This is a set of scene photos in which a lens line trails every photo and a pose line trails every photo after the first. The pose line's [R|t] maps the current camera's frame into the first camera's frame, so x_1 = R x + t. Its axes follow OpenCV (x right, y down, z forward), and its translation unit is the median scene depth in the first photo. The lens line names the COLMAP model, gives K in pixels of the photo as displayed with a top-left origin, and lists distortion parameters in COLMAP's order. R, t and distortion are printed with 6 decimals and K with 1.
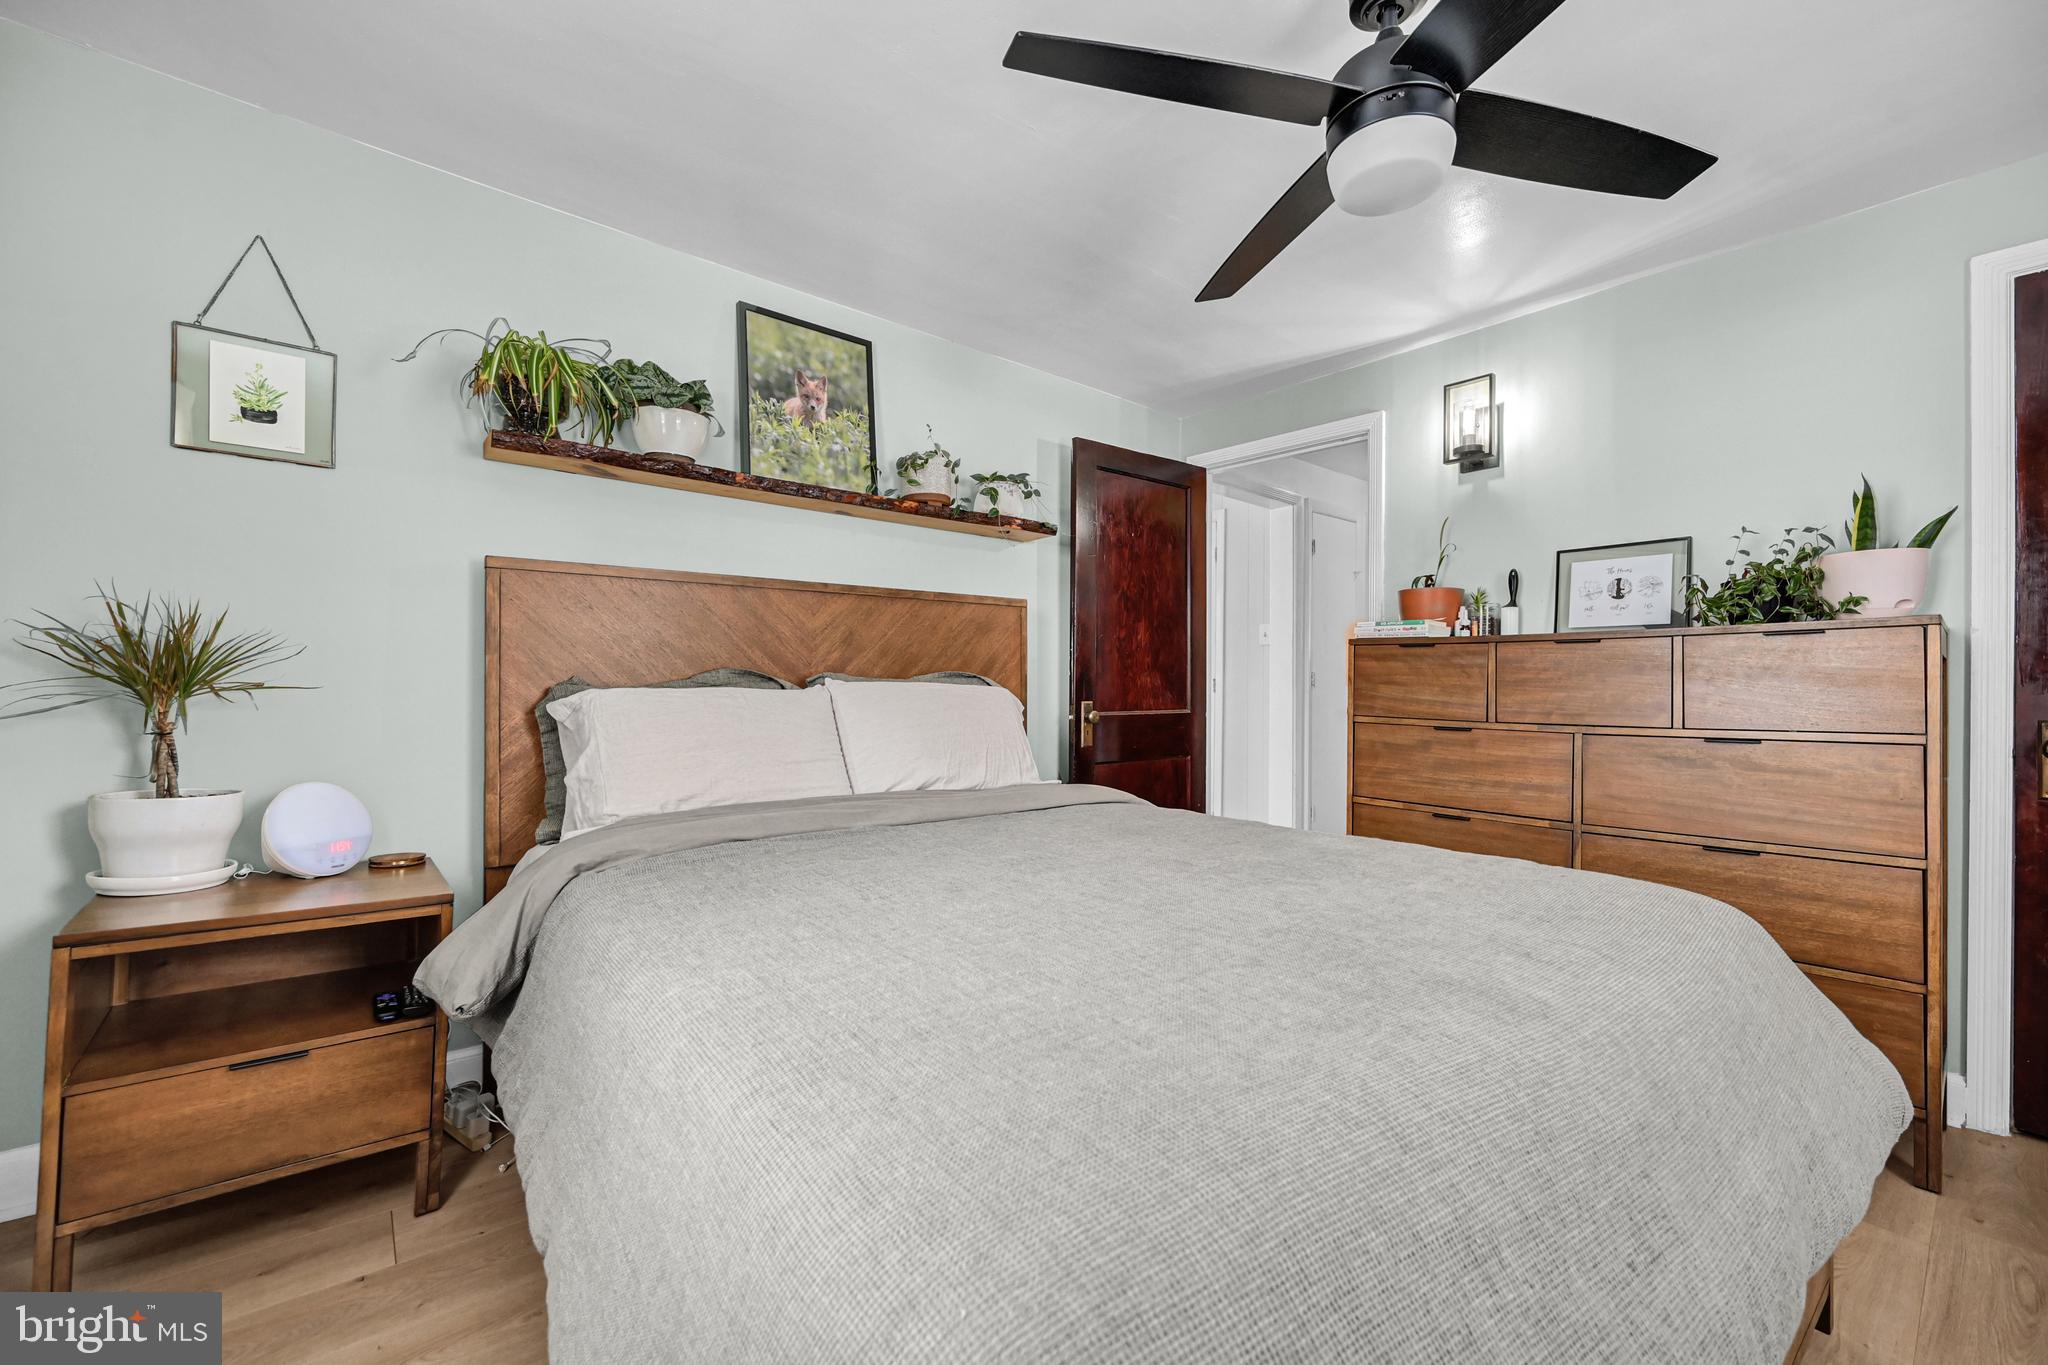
lens RADIAL K [[833.9, 0, 1026.2], [0, 833.9, 678.5], [0, 0, 1]] dist [0.000377, 0.000032]
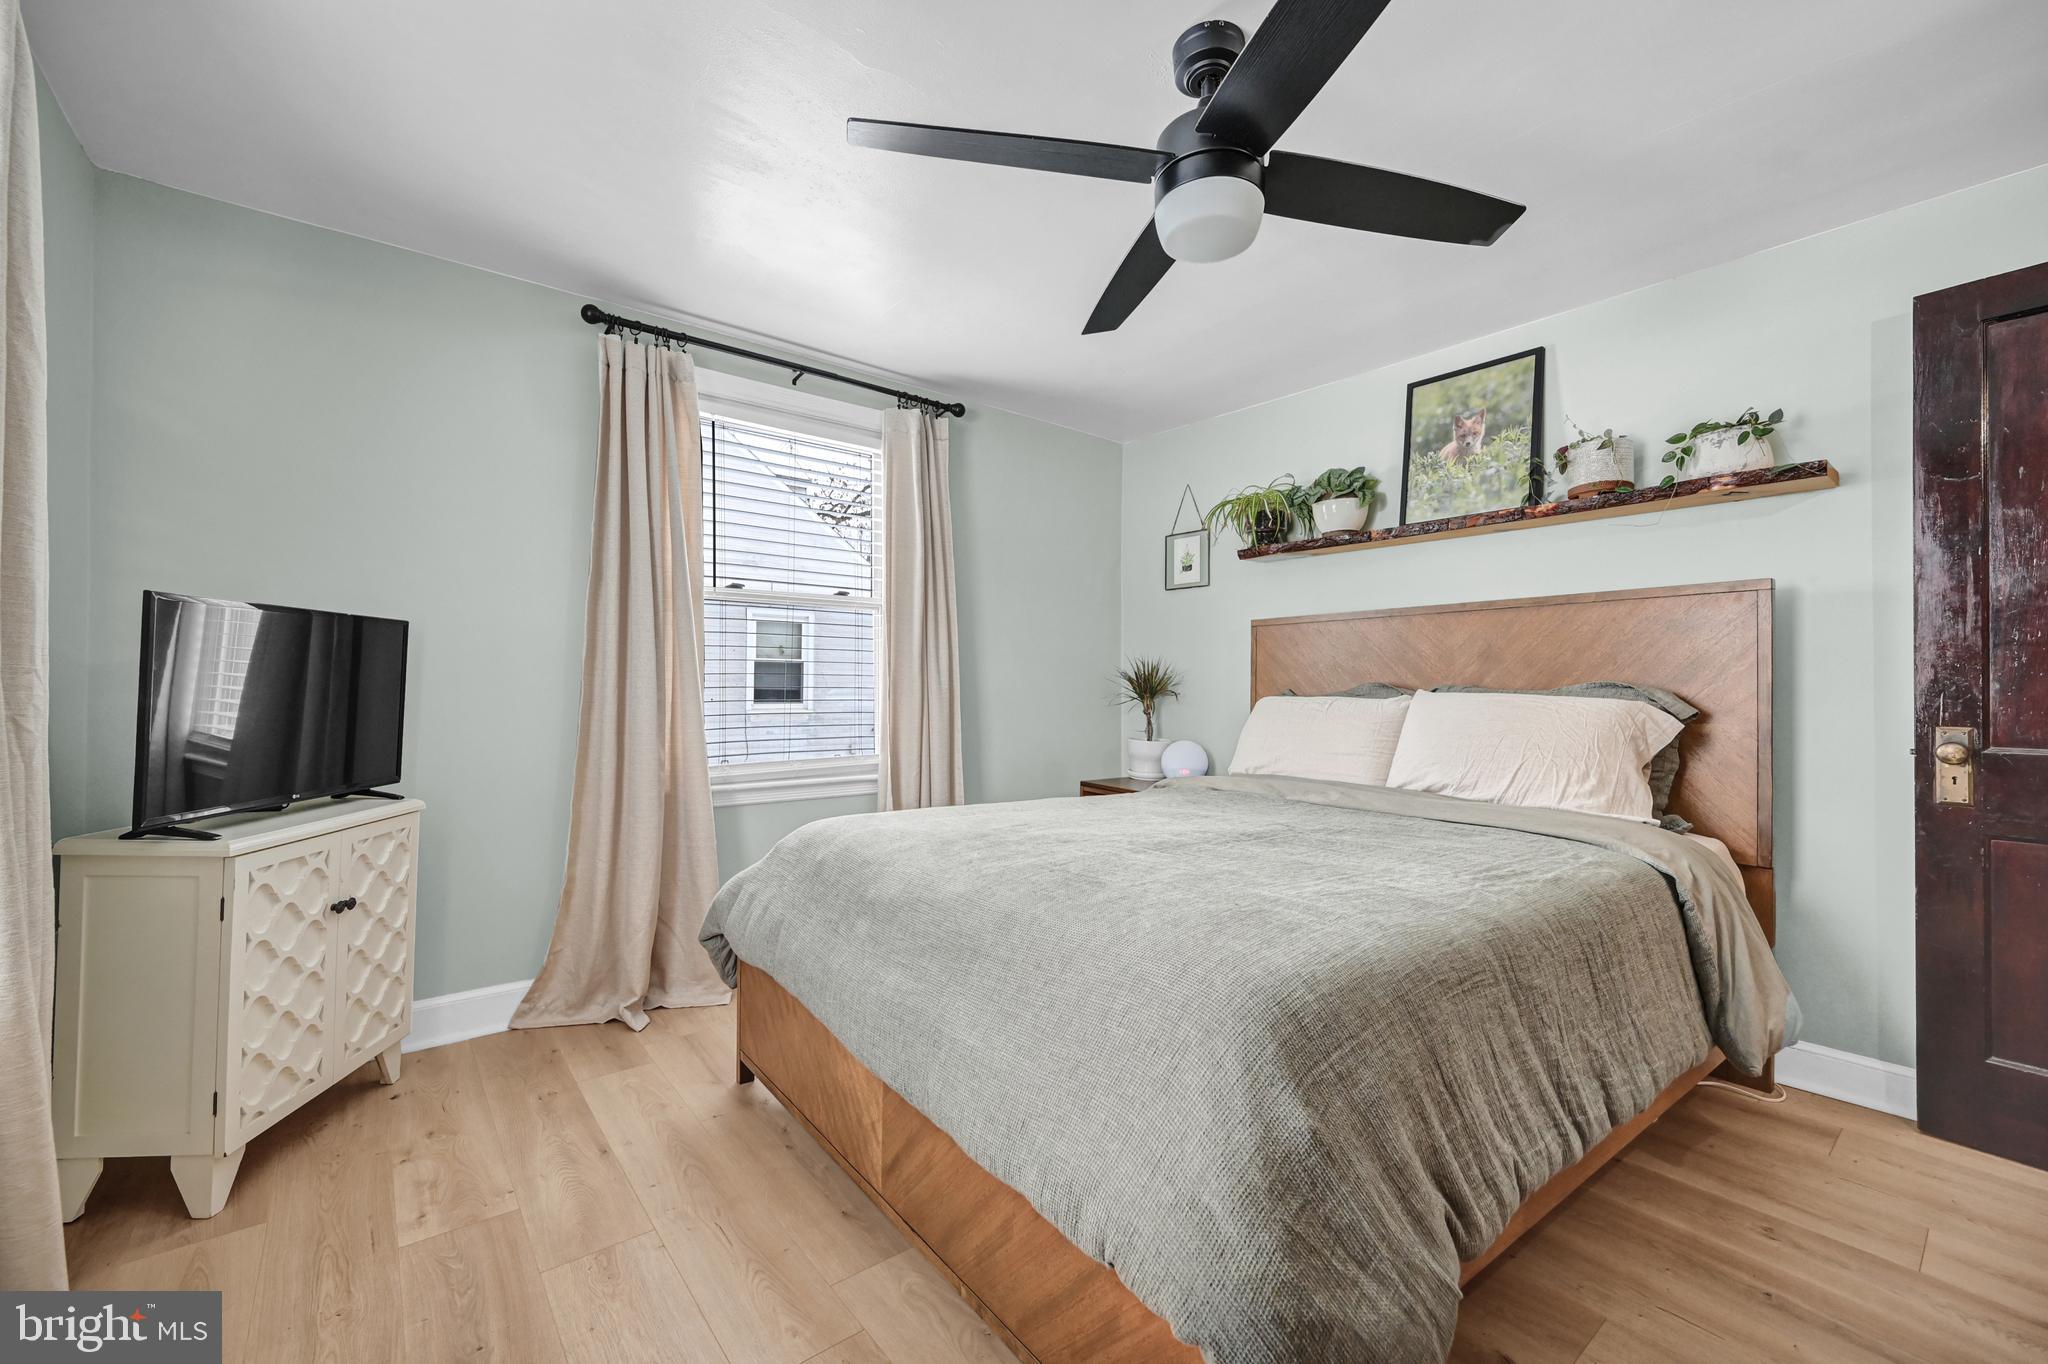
lens RADIAL K [[833.9, 0, 1026.2], [0, 833.9, 678.0], [0, 0, 1]] dist [0.000377, 0.000032]
pose [[-0.027185, -0.017069, -0.999485, 0.839512], [0.000881, 0.999853, -0.017099, 0.002867], [0.999630, -0.001346, -0.027166, 0.436847]]
